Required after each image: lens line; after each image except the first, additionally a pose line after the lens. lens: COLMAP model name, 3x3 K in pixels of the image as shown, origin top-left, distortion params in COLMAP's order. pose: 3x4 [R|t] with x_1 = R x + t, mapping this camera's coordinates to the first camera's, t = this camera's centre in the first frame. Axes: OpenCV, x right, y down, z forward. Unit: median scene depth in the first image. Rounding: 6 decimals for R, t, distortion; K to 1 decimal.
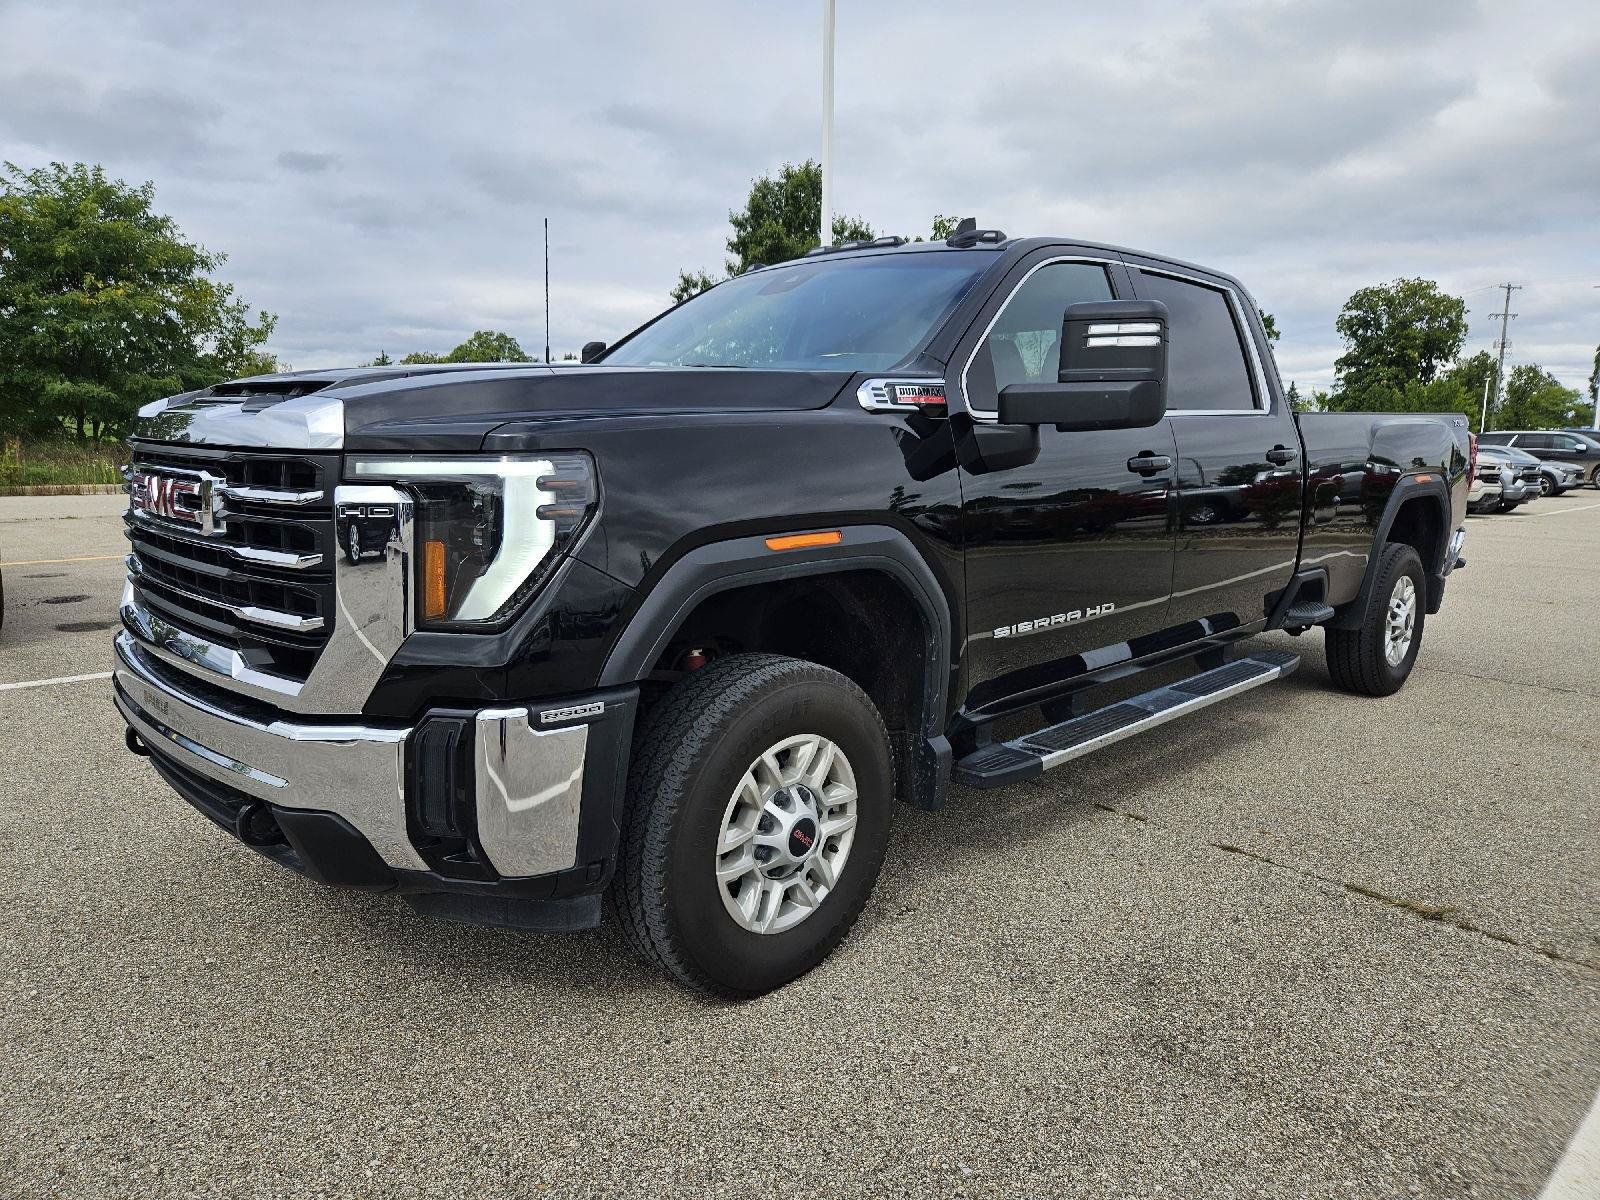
lens RADIAL K [[1092.1, 0, 802.1], [0, 1092.1, 557.6], [0, 0, 1]] dist [0.044130, -0.002397]
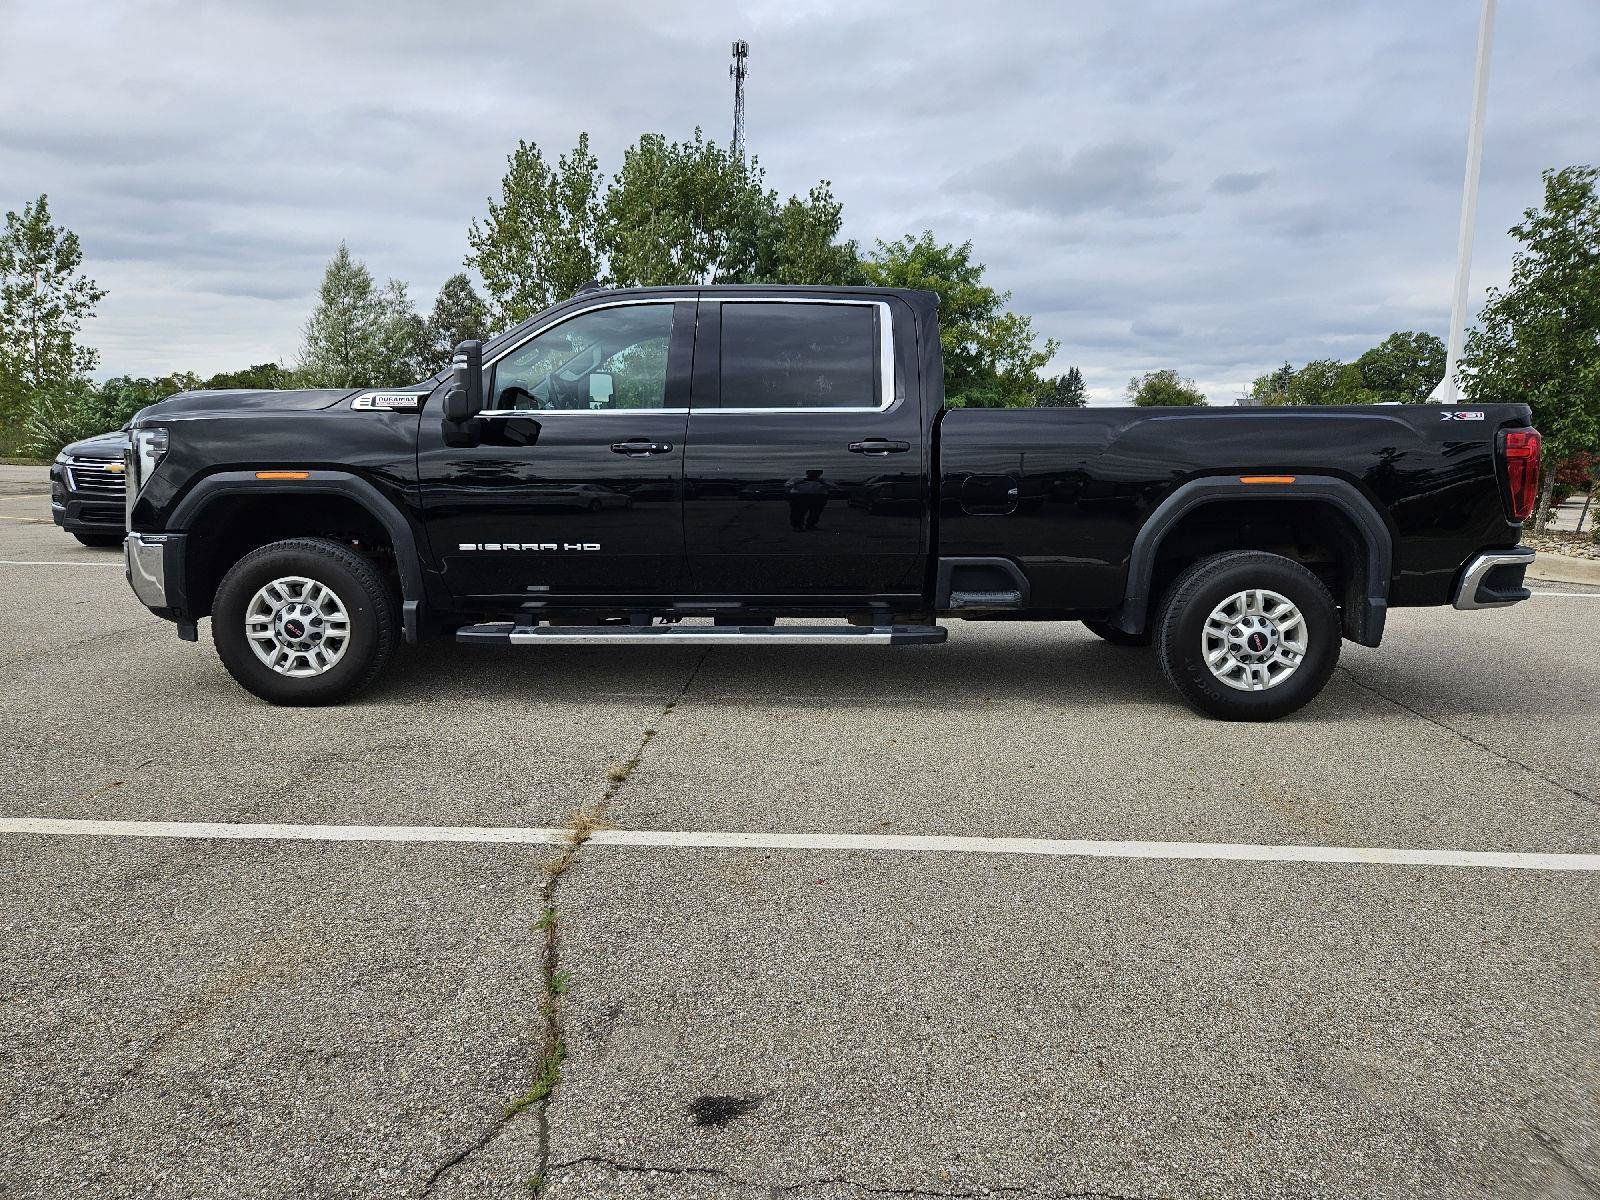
lens RADIAL K [[1114.5, 0, 864.5], [0, 1114.5, 597.7], [0, 0, 1]] dist [0.032604, -0.004962]
pose [[0.690007, 0.098051, -0.717131, 0.261634], [-0.082017, 0.994992, 0.057127, 0.000219], [0.719141, 0.019398, 0.694593, 0.041350]]
